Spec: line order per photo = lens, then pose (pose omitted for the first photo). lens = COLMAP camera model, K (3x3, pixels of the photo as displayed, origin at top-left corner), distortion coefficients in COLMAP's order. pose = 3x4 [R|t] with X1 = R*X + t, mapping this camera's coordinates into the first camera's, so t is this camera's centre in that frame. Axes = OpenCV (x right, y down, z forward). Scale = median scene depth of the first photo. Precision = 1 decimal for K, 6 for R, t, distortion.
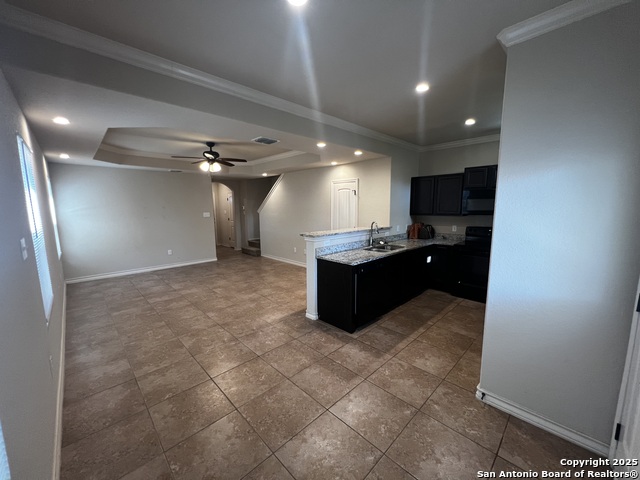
lens RADIAL K [[255.3, 0, 317.3], [0, 255.3, 240.4], [0, 0, 1]] dist [0.002030, -0.000893]
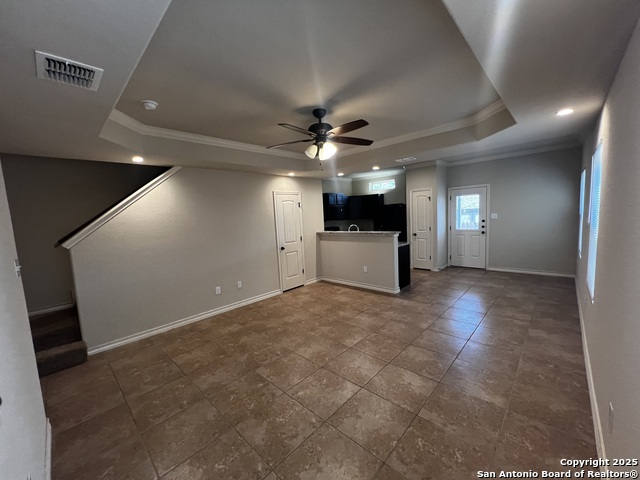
lens RADIAL K [[255.3, 0, 318.0], [0, 255.3, 241.0], [0, 0, 1]] dist [0.002030, -0.000893]
pose [[-0.042116, -0.096620, 0.994430, -1.174944], [0.188442, 0.976681, 0.102877, -0.166453], [-0.981181, 0.191725, -0.022927, 1.212709]]
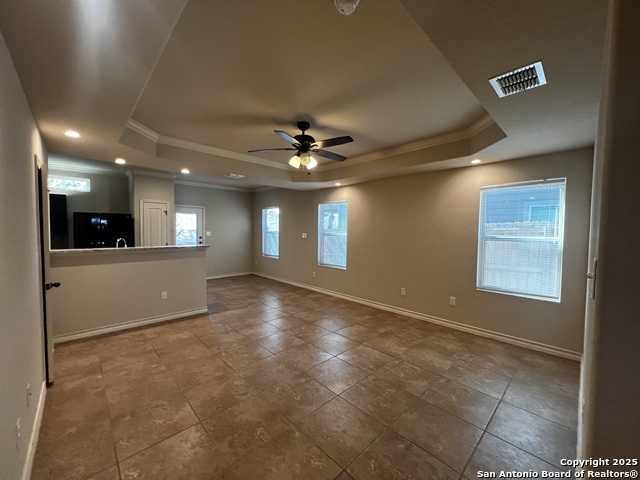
lens RADIAL K [[255.3, 0, 318.1], [0, 255.3, 239.7], [0, 0, 1]] dist [0.002030, -0.000893]
pose [[-0.999932, -0.004696, 0.010719, -0.522796], [-0.002735, 0.984364, 0.176126, -0.236144], [-0.011378, 0.176084, -0.984309, 1.897926]]
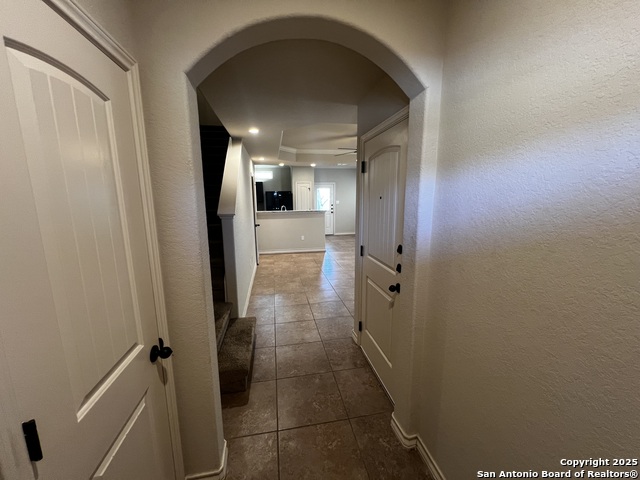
lens RADIAL K [[255.3, 0, 320.4], [0, 255.3, 239.0], [0, 0, 1]] dist [0.002030, -0.000893]
pose [[-0.833221, -0.075542, 0.547756, -0.985293], [0.092330, 0.957708, 0.272527, -0.310316], [-0.545177, 0.277650, -0.791007, 2.300610]]
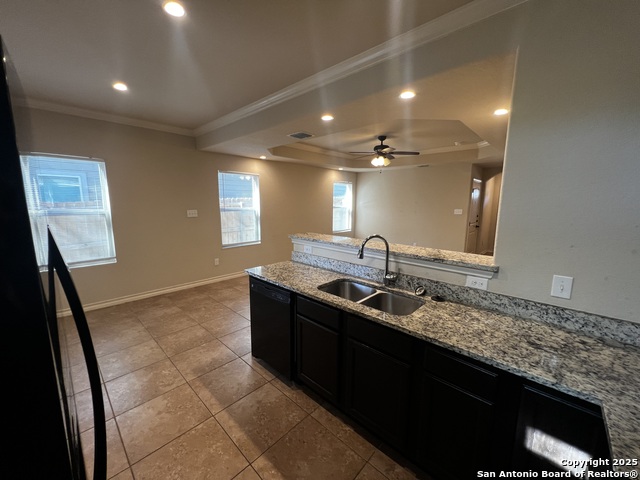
lens RADIAL K [[255.3, 0, 318.0], [0, 255.3, 238.6], [0, 0, 1]] dist [0.002030, -0.000893]
pose [[0.043072, 0.157199, -0.986627, 0.681732], [-0.143963, 0.978214, 0.149574, -0.120876], [0.988645, 0.135595, 0.064764, 0.835138]]
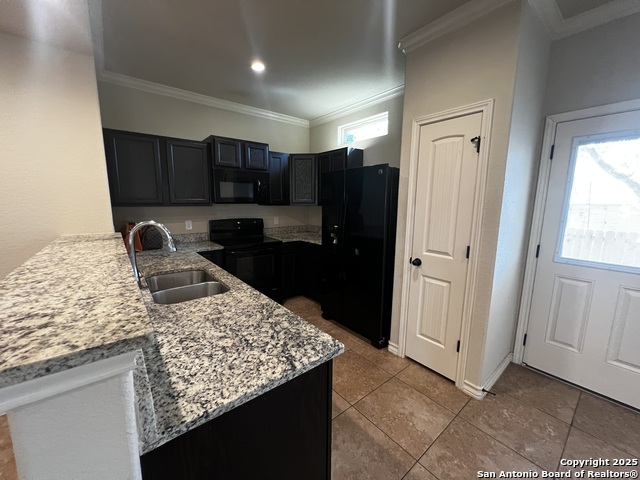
lens RADIAL K [[255.3, 0, 319.5], [0, 255.3, 240.1], [0, 0, 1]] dist [0.002030, -0.000893]
pose [[0.092223, -0.147854, 0.984700, -0.115380], [0.127574, 0.982519, 0.135579, -0.064765], [-0.987532, 0.113118, 0.109474, 0.699530]]
